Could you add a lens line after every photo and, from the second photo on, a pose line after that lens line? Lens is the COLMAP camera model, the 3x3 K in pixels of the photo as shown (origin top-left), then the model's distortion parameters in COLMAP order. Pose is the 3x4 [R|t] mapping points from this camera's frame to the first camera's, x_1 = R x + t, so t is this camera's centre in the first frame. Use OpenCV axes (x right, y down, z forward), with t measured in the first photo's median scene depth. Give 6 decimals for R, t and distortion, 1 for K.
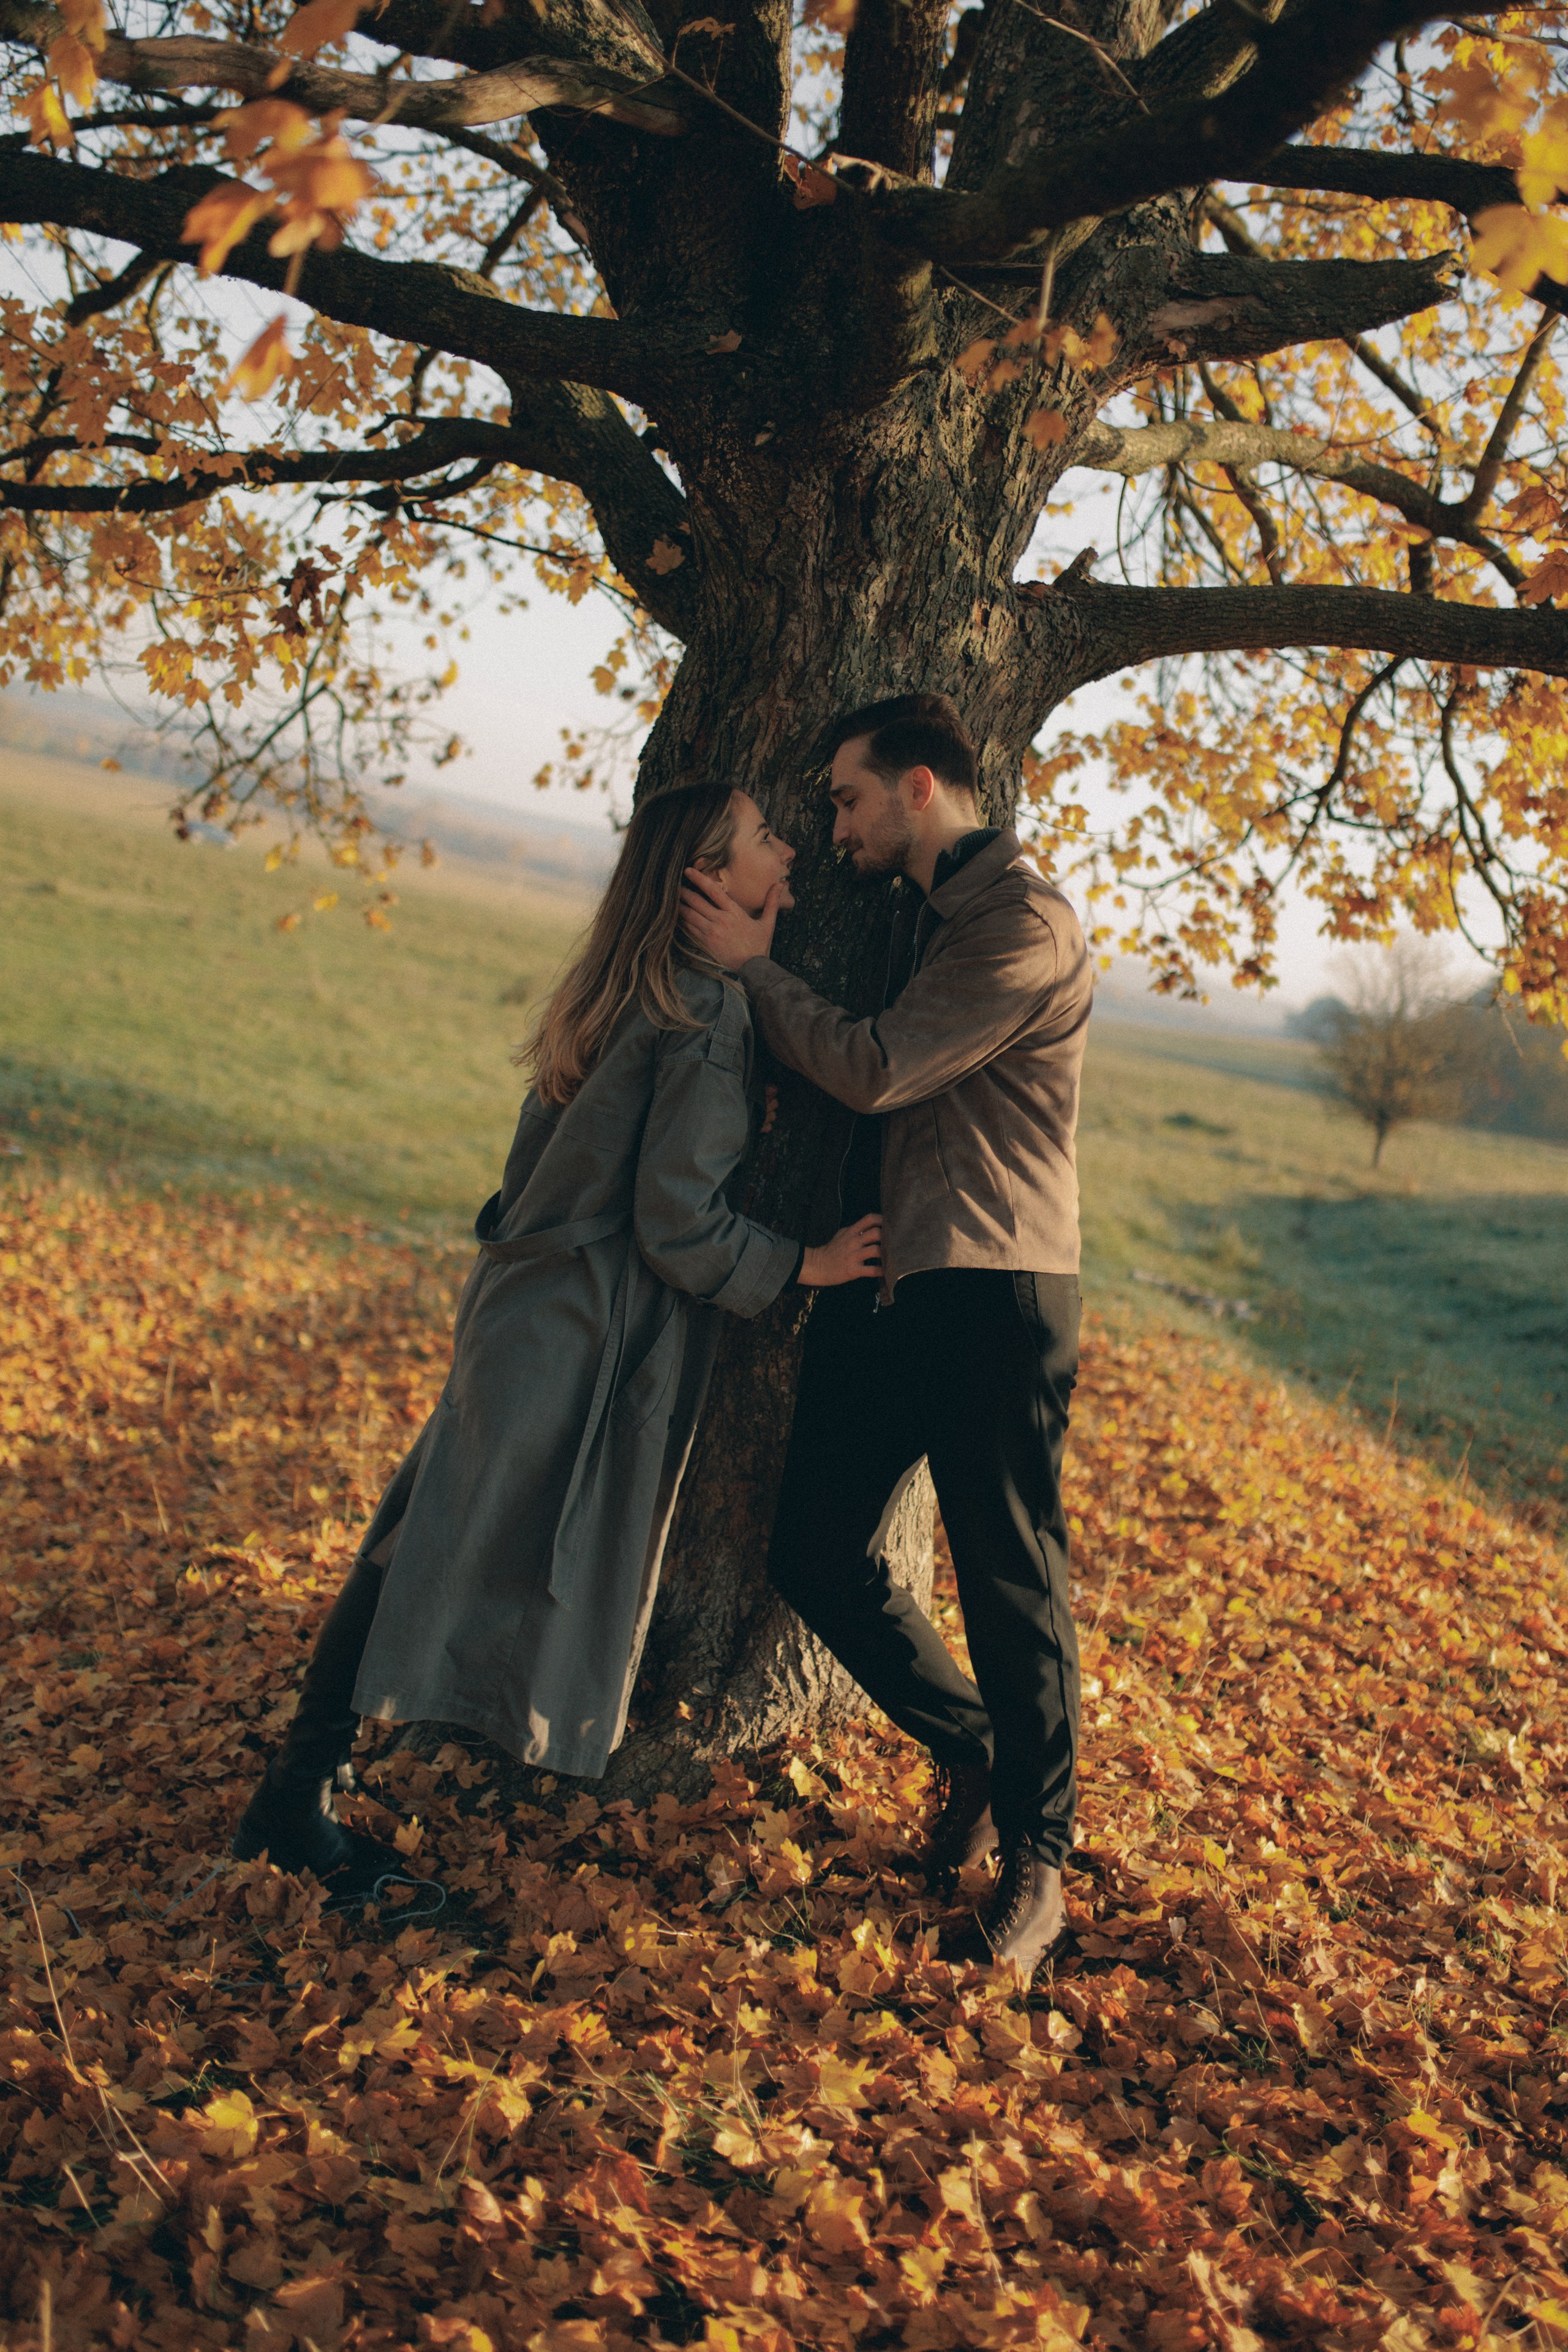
lens RADIAL K [[2246.2, 0, 774.8], [0, 2246.2, 1183.9], [0, 0, 1]] dist [-0.012472, 0.000000]
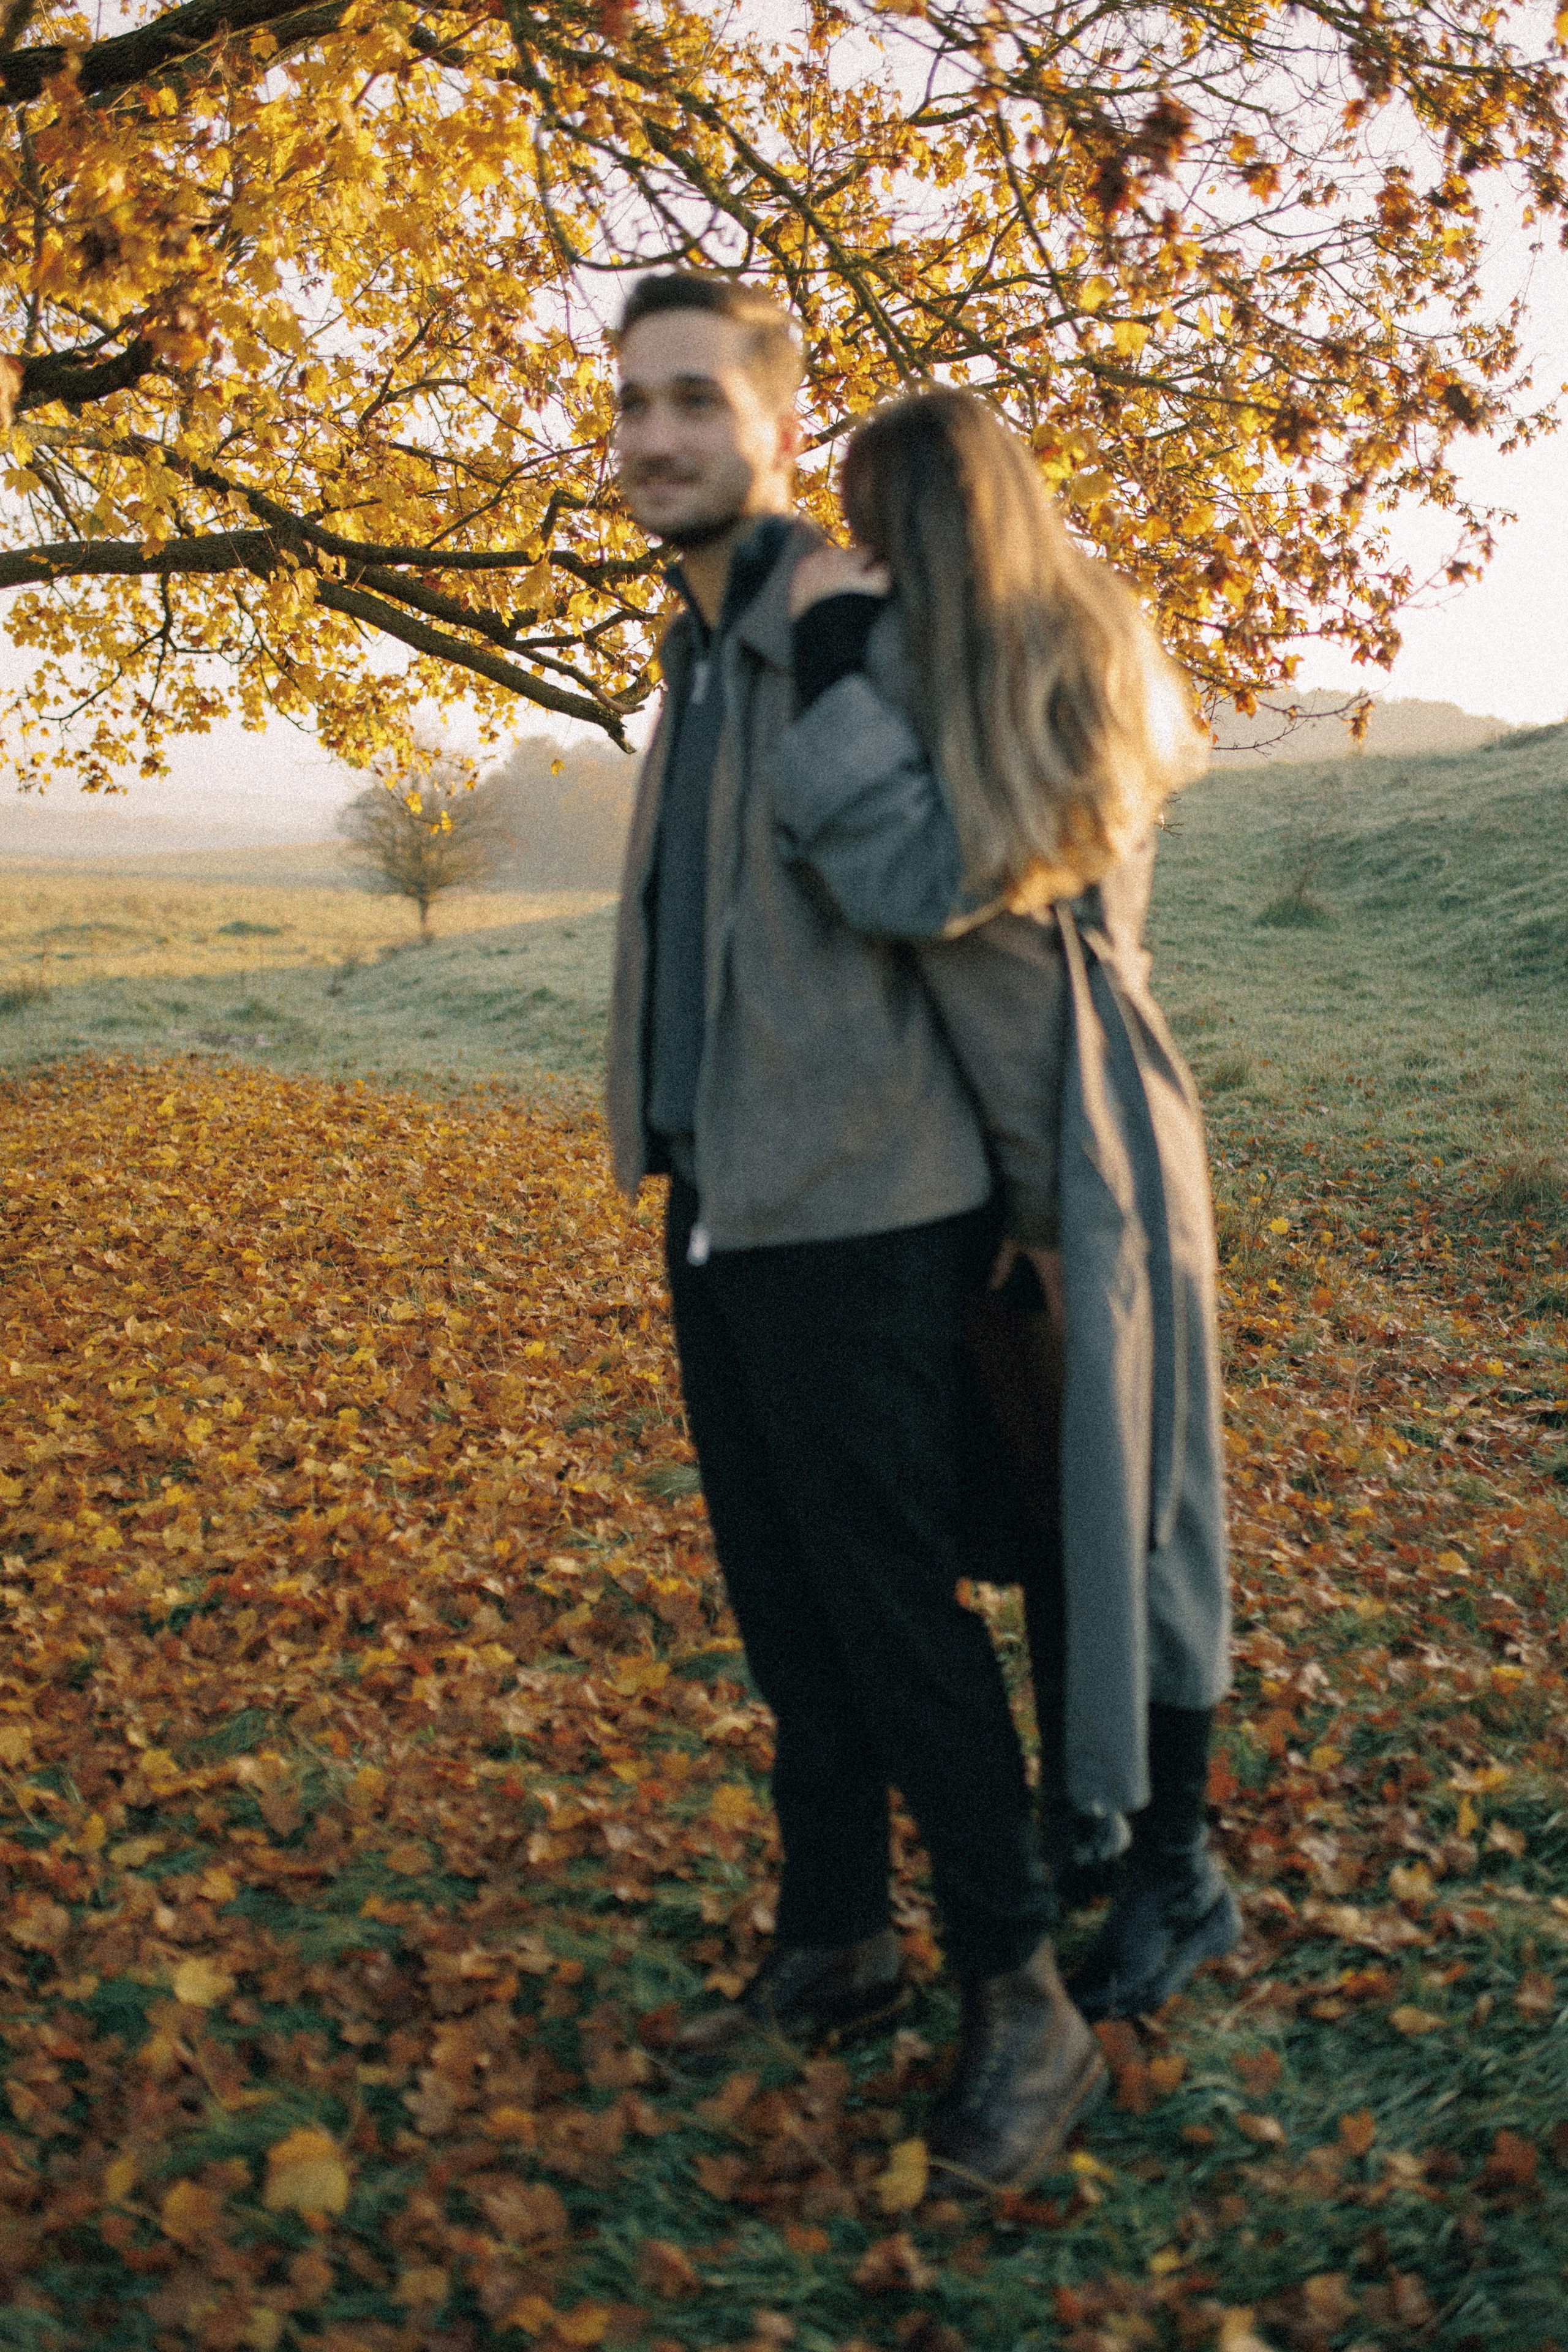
lens RADIAL K [[2246.2, 0, 780.3], [0, 2246.2, 1170.5], [0, 0, 1]] dist [-0.012472, 0.000000]
pose [[0.898915, -0.237797, 0.367974, -0.012647], [0.207762, 0.970812, 0.119833, 0.069177], [-0.385729, -0.031268, 0.922082, -0.486085]]
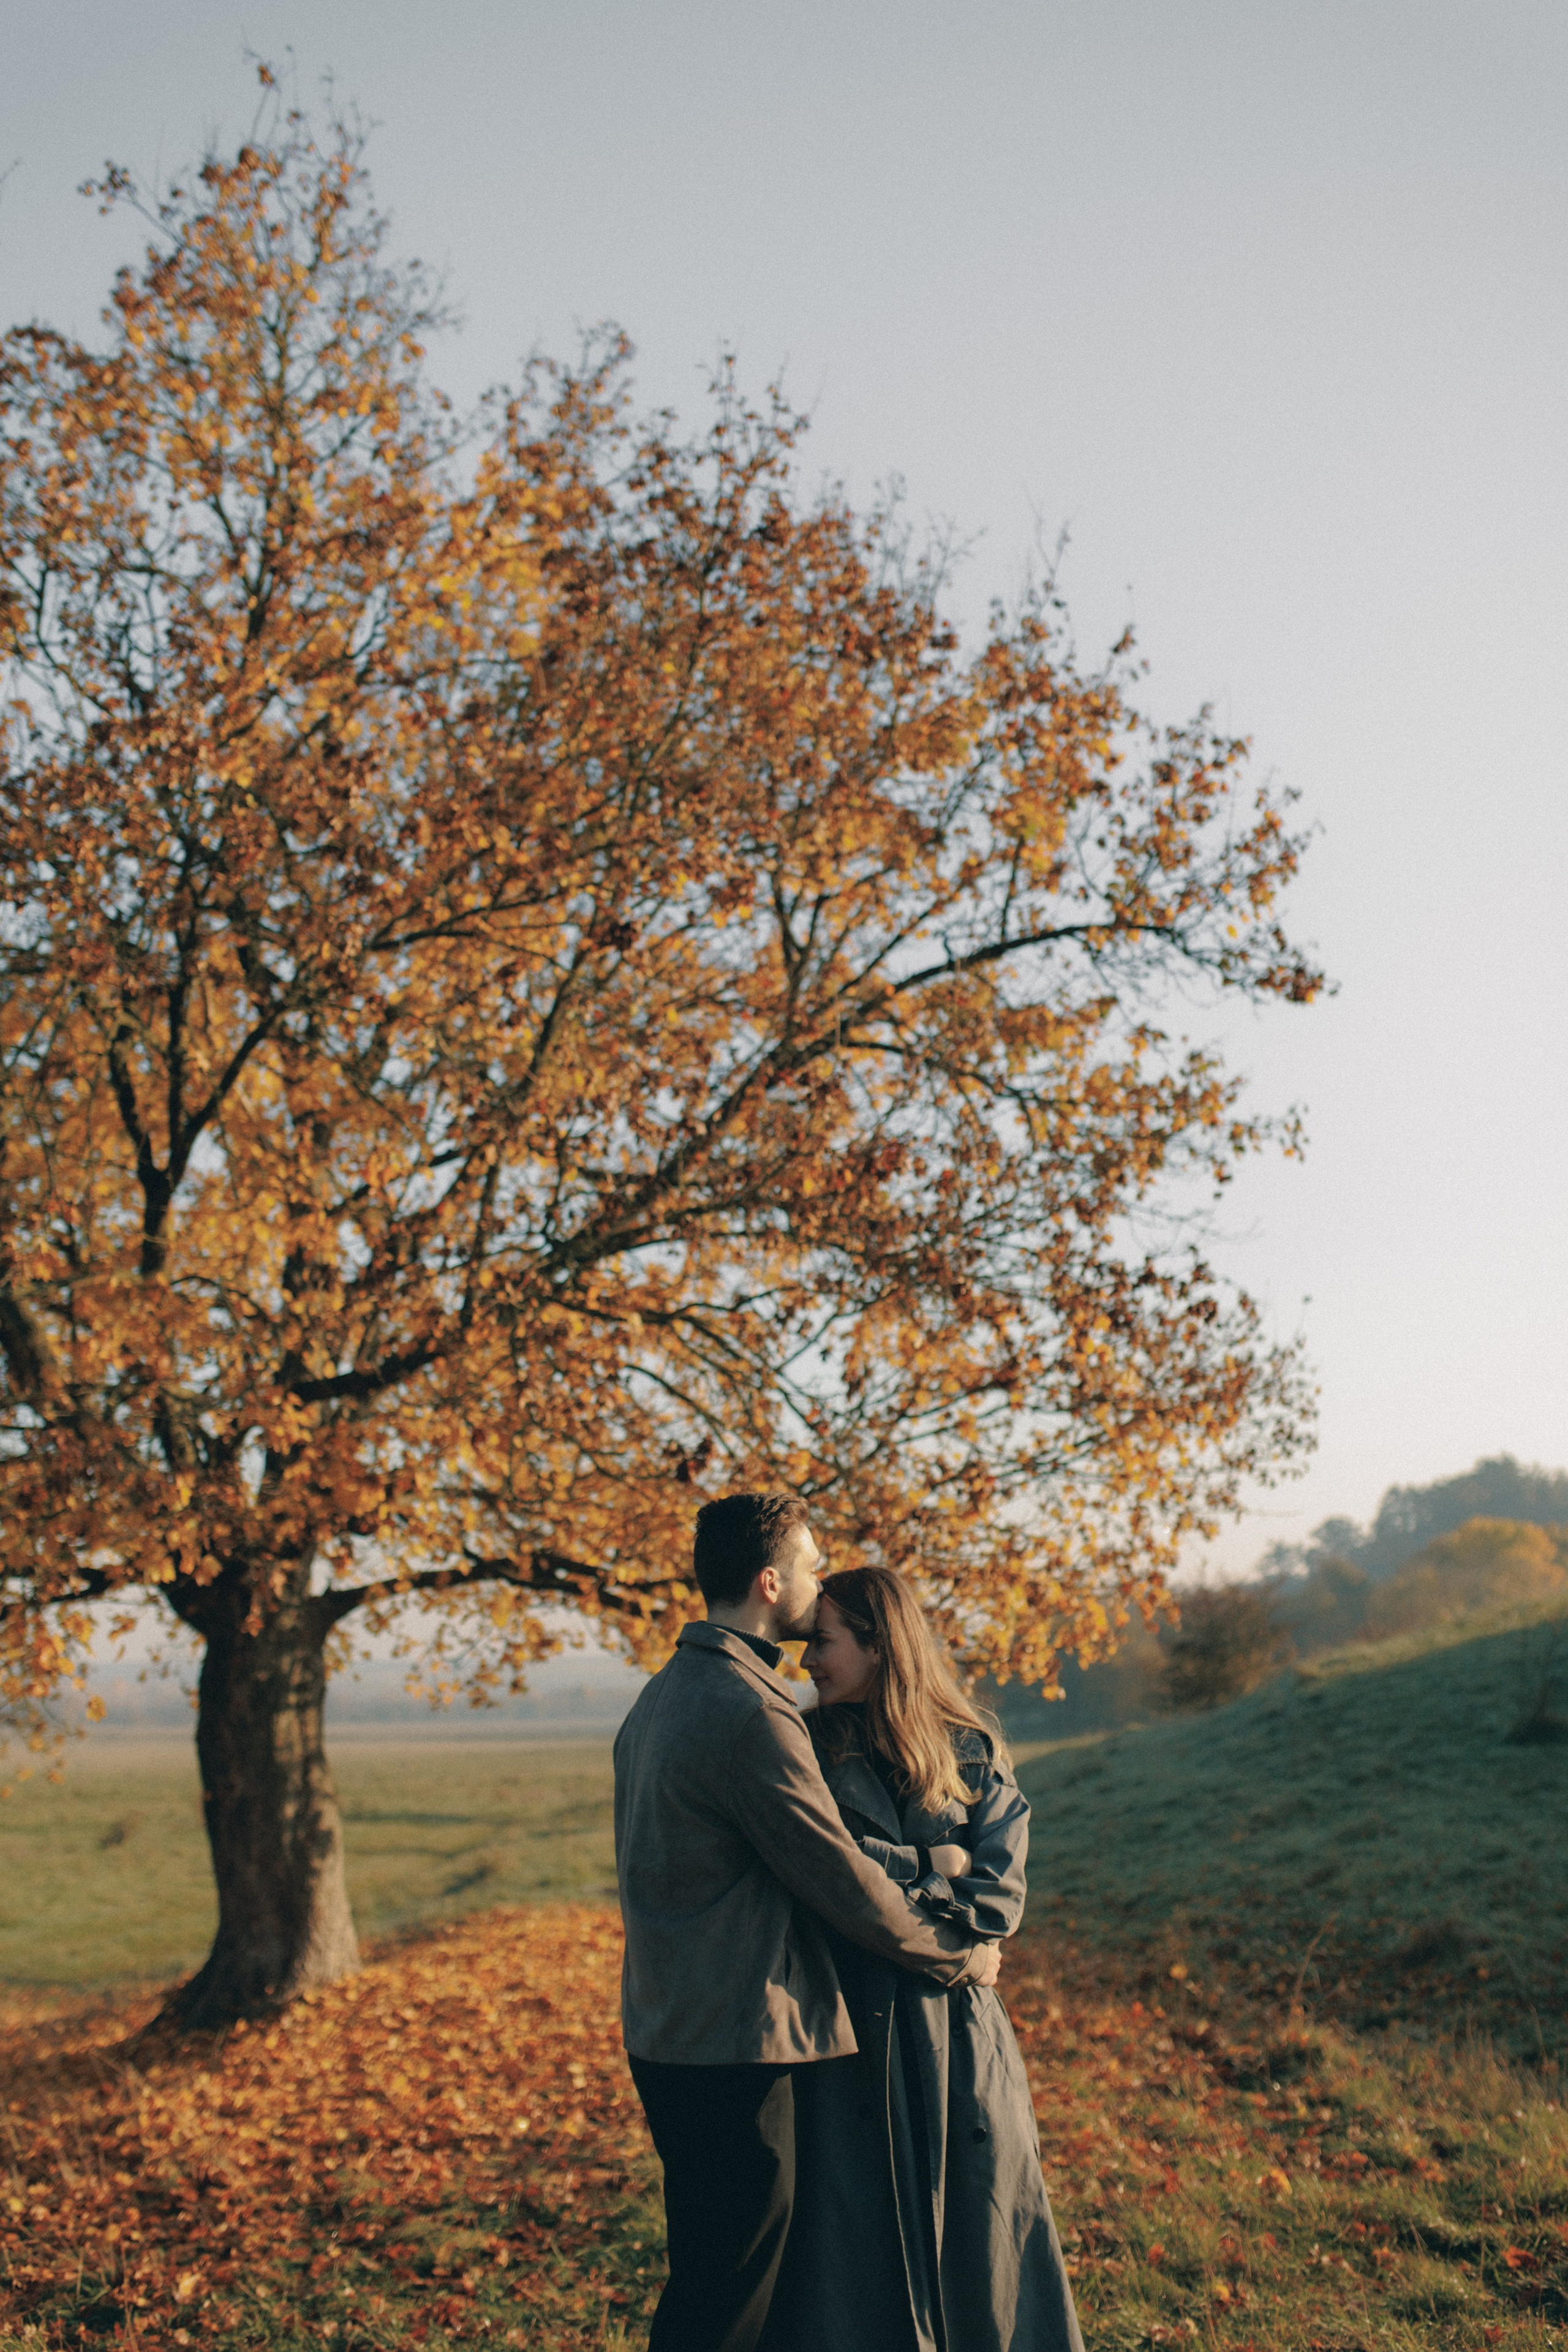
lens RADIAL K [[2246.2, 0, 790.3], [0, 2246.2, 1160.7], [0, 0, 1]] dist [-0.012472, 0.000000]
pose [[0.952849, -0.195835, 0.231792, 0.074222], [0.260886, 0.918817, -0.296165, 0.140244], [-0.154974, 0.342671, 0.926585, -1.131714]]
